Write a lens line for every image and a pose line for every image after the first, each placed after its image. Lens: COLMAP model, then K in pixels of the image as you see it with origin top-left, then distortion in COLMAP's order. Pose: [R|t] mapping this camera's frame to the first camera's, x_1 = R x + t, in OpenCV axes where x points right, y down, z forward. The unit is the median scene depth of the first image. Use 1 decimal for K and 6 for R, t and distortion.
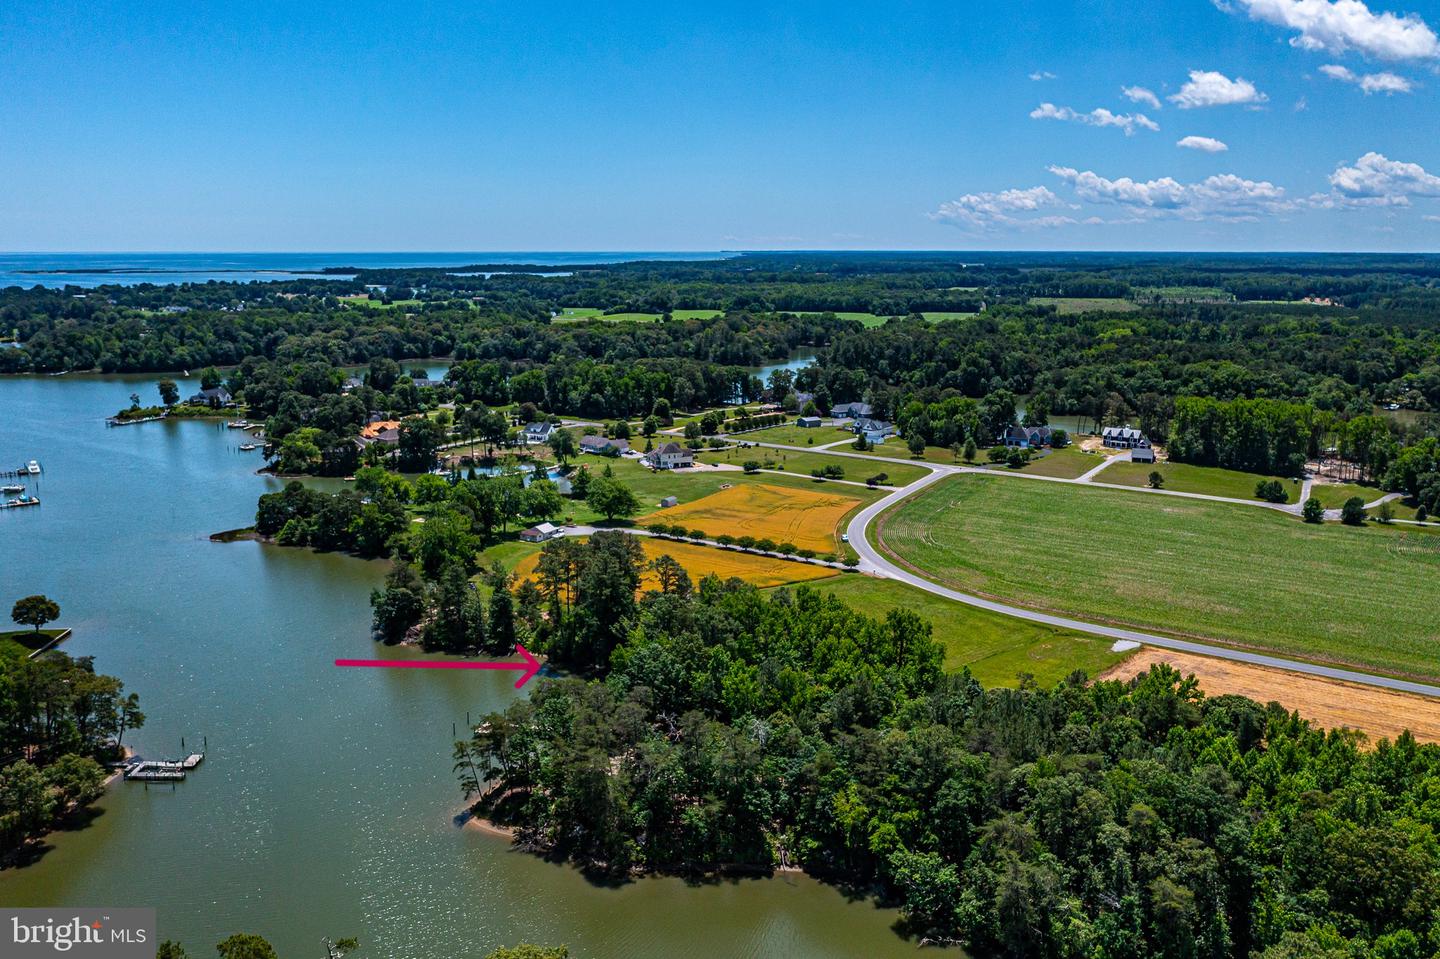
lens RADIAL K [[1170.1, 0, 720.0], [0, 1170.1, 479.5], [0, 0, 1]] dist [-0.012595, -0.000194]
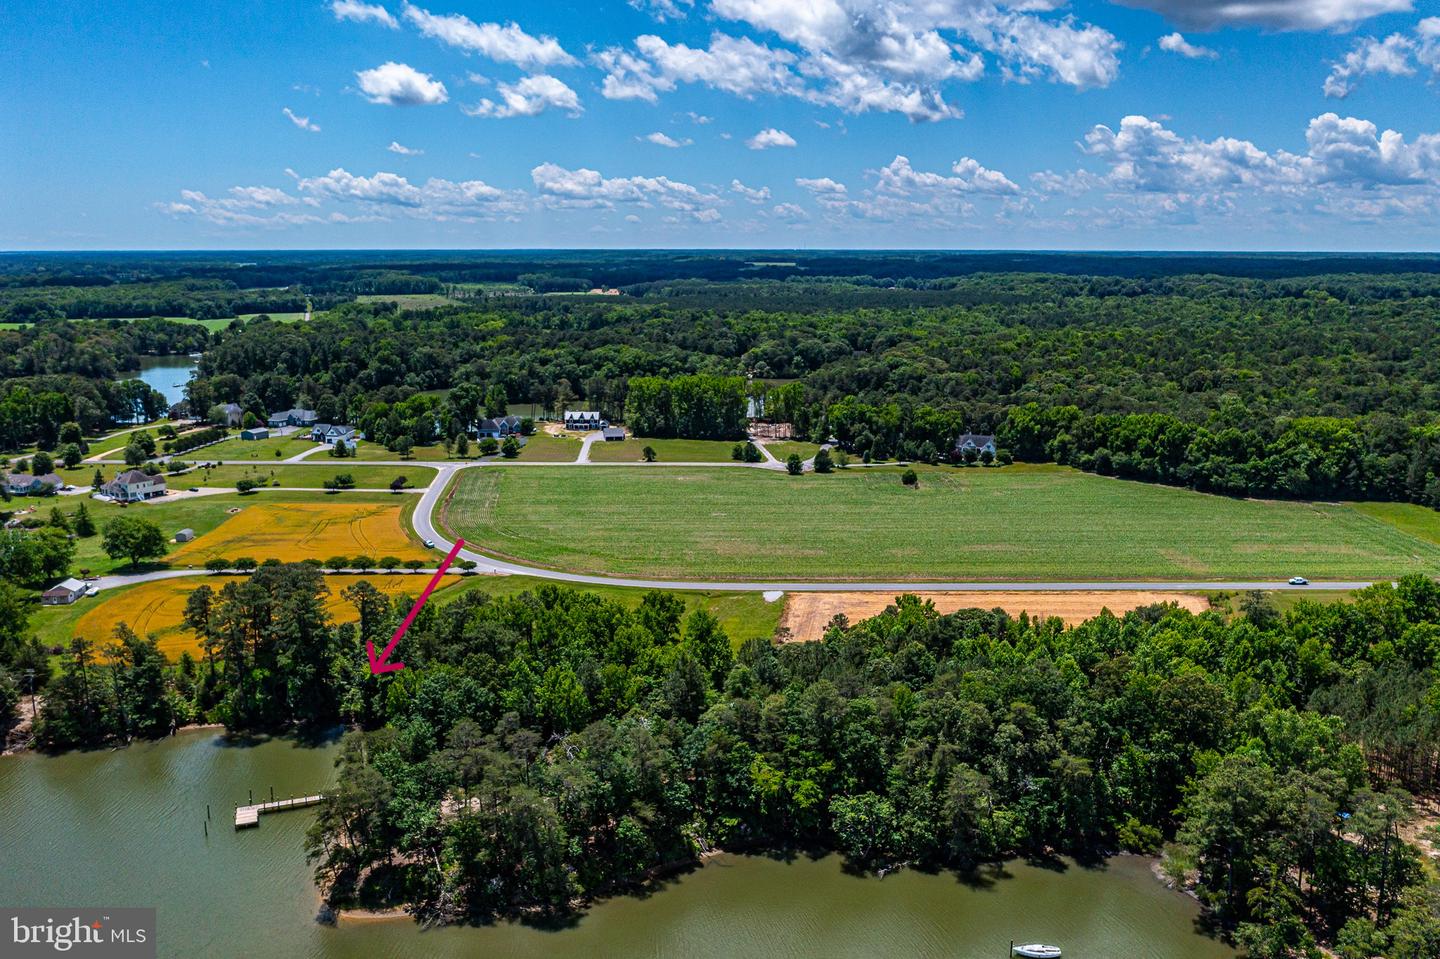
lens RADIAL K [[1163.0, 0, 720.0], [0, 1163.0, 479.5], [0, 0, 1]] dist [-0.018848, 0.010281]
pose [[0.820216, -0.113784, 0.560623, -0.164164], [0.112508, 0.992964, 0.036928, -0.007674], [-0.560881, 0.032786, 0.827247, 0.057853]]
